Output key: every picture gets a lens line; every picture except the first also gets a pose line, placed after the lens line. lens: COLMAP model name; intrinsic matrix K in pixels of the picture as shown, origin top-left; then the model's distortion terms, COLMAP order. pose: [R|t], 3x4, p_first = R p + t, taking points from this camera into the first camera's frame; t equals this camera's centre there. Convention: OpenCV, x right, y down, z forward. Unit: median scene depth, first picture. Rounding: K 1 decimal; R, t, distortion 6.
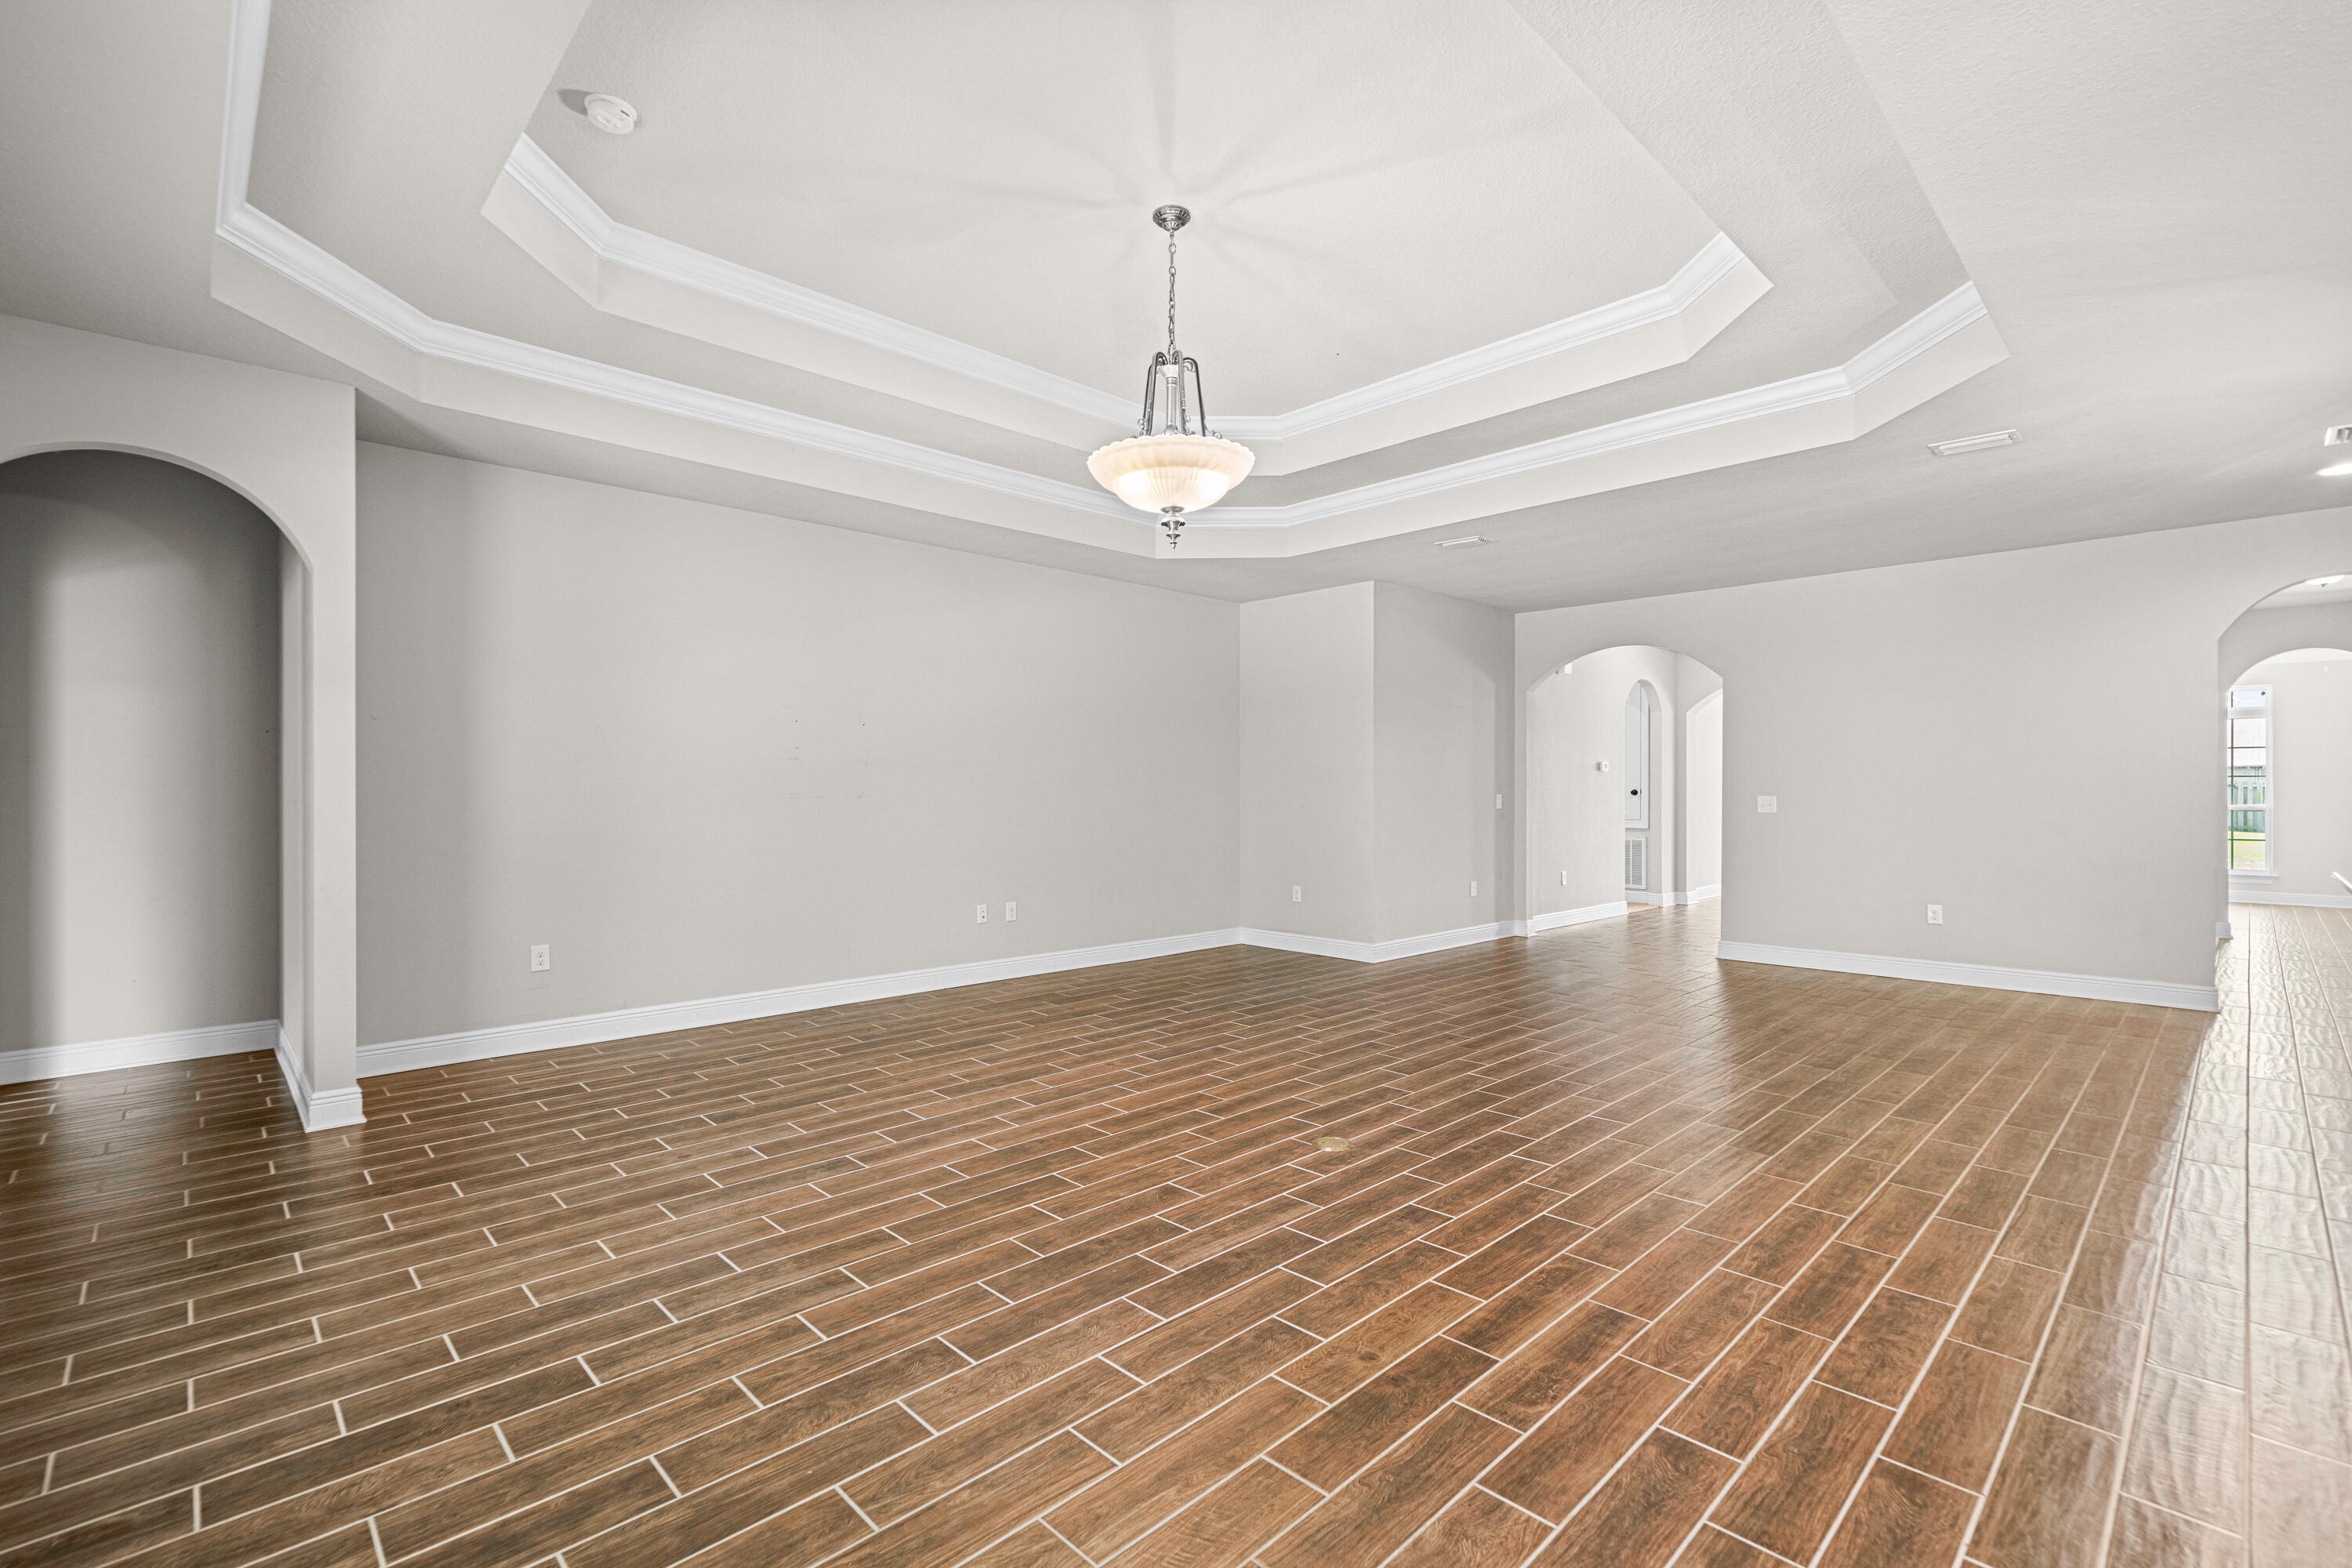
lens RADIAL K [[1039.2, 0, 1174.3], [0, 1039.2, 787.0], [0, 0, 1]] dist [-0.000807, 0.000066]
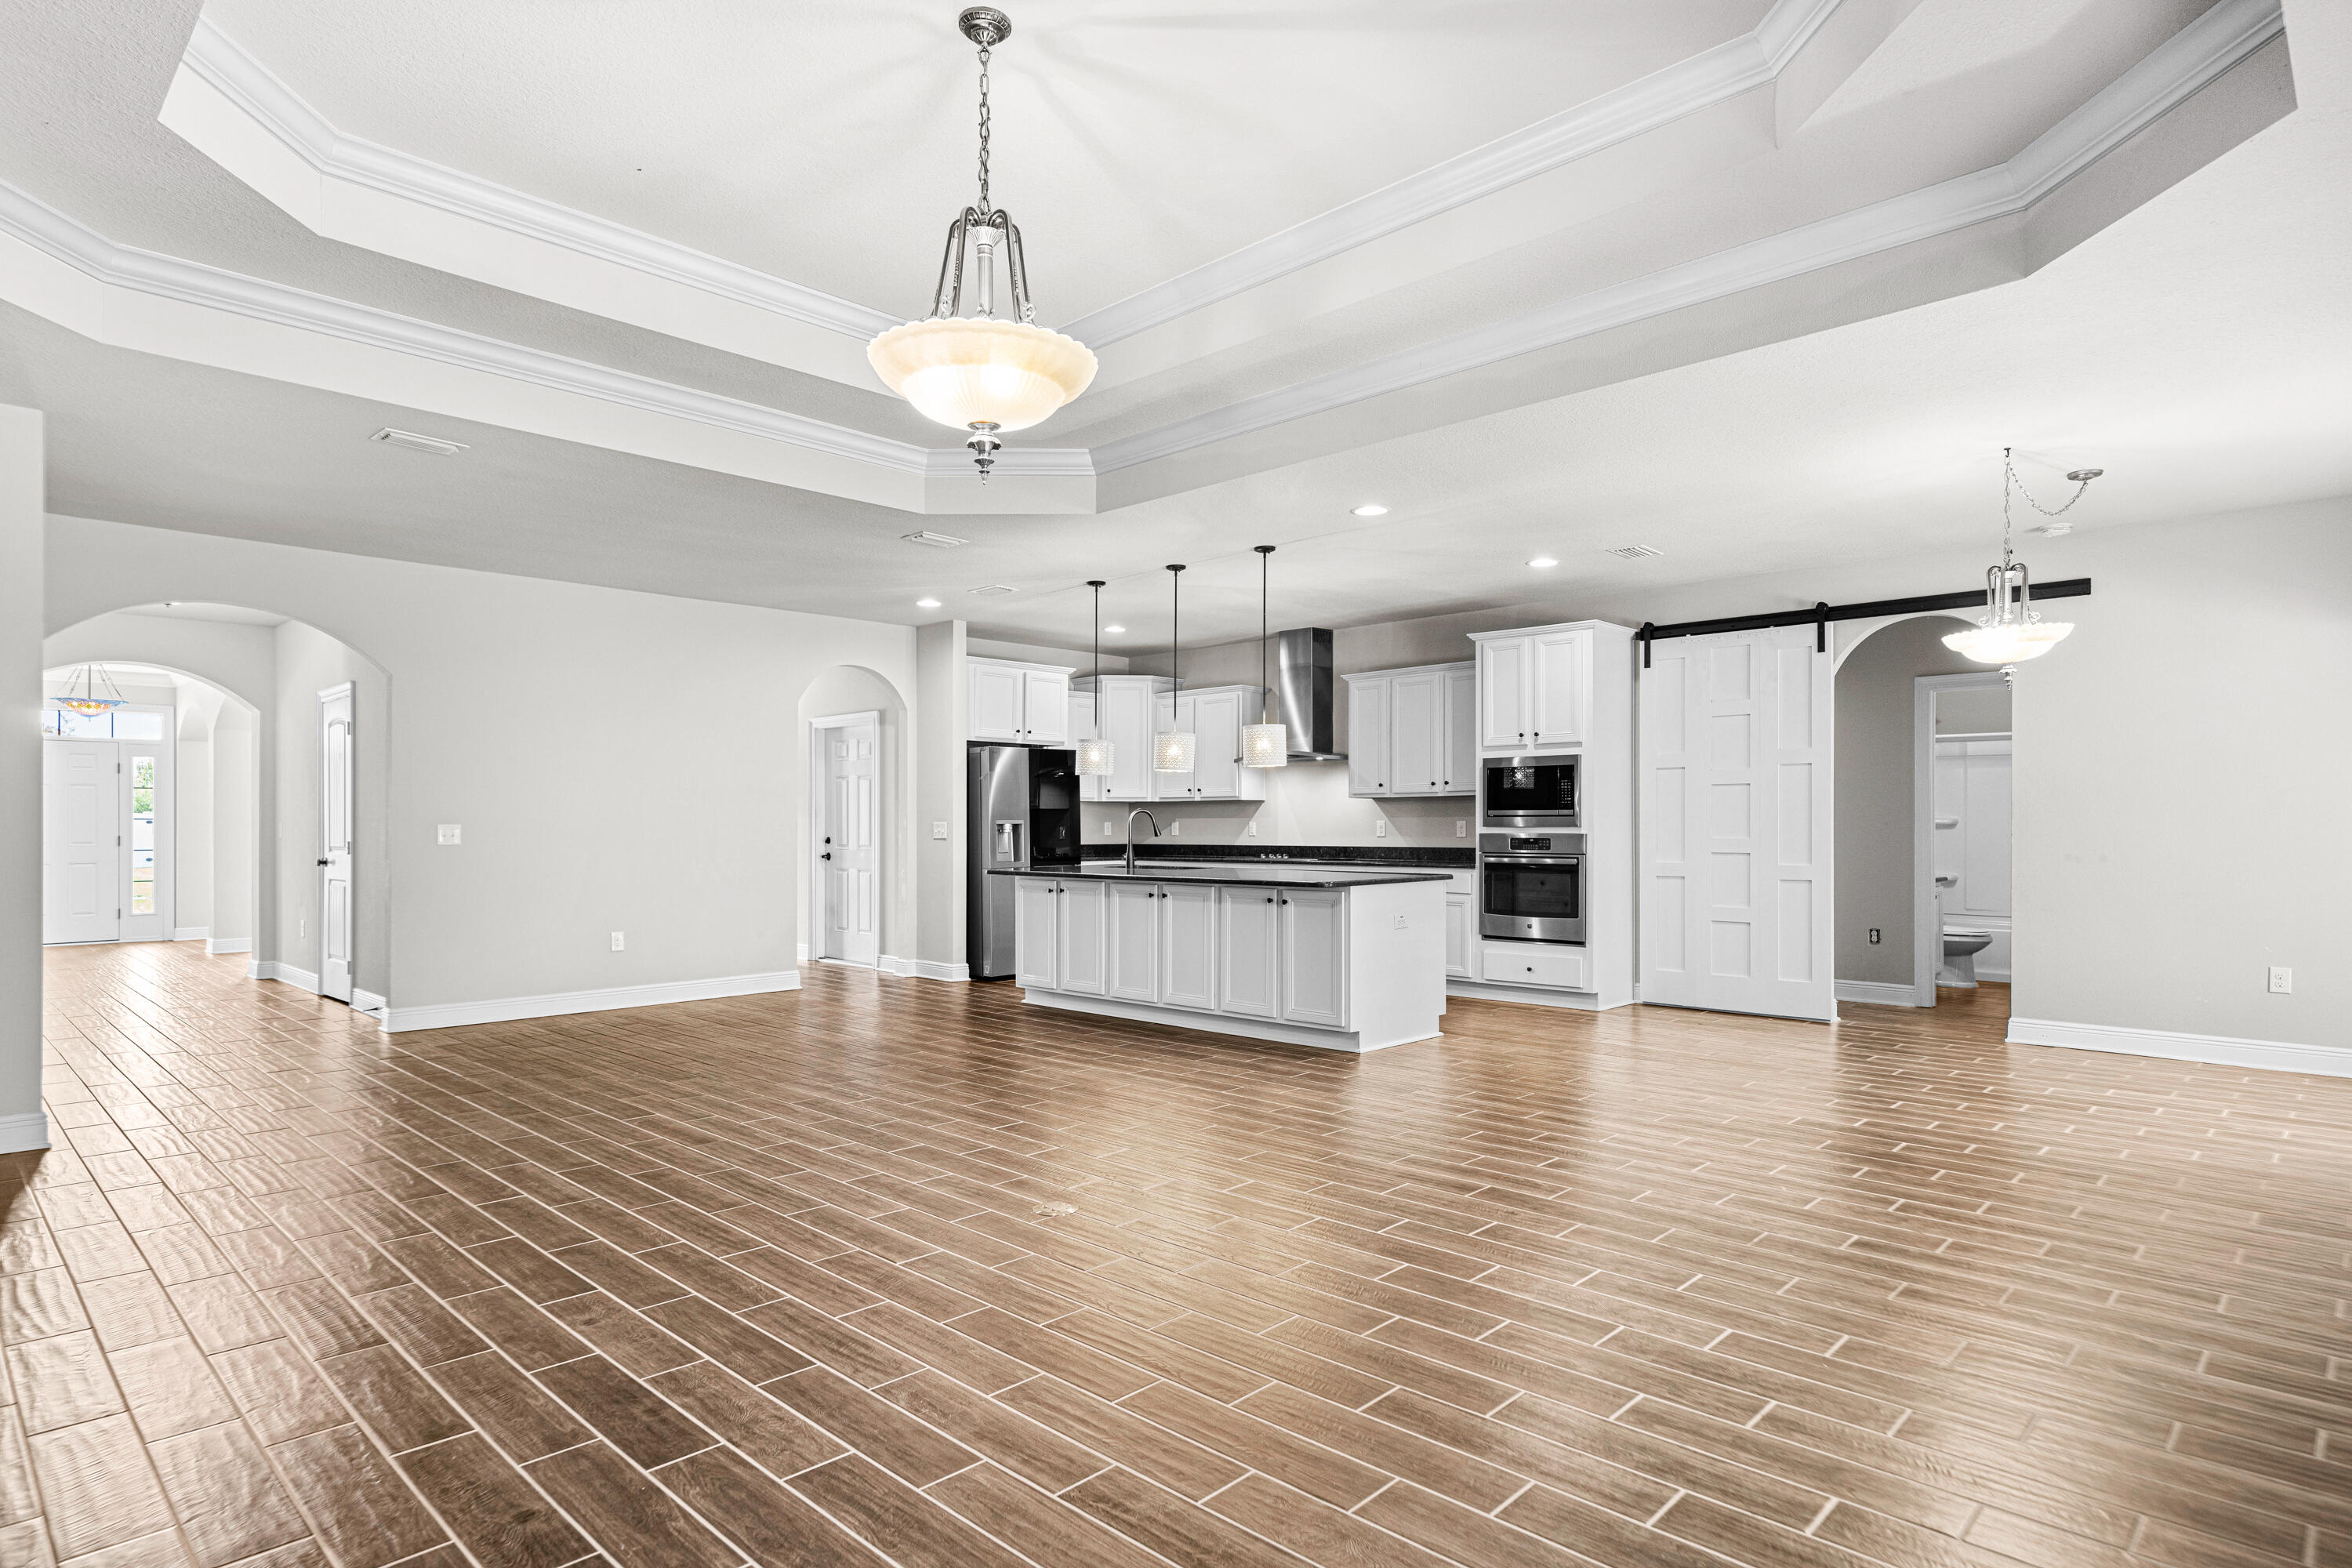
lens RADIAL K [[1258.6, 0, 1175.7], [0, 1258.6, 804.4], [0, 0, 1]] dist [0.001747, -0.000032]
pose [[-0.028915, 0.014013, 0.999484, -0.783300], [-0.000495, 0.999901, -0.014033, 0.011534], [-0.999582, -0.000900, -0.028905, 0.781894]]
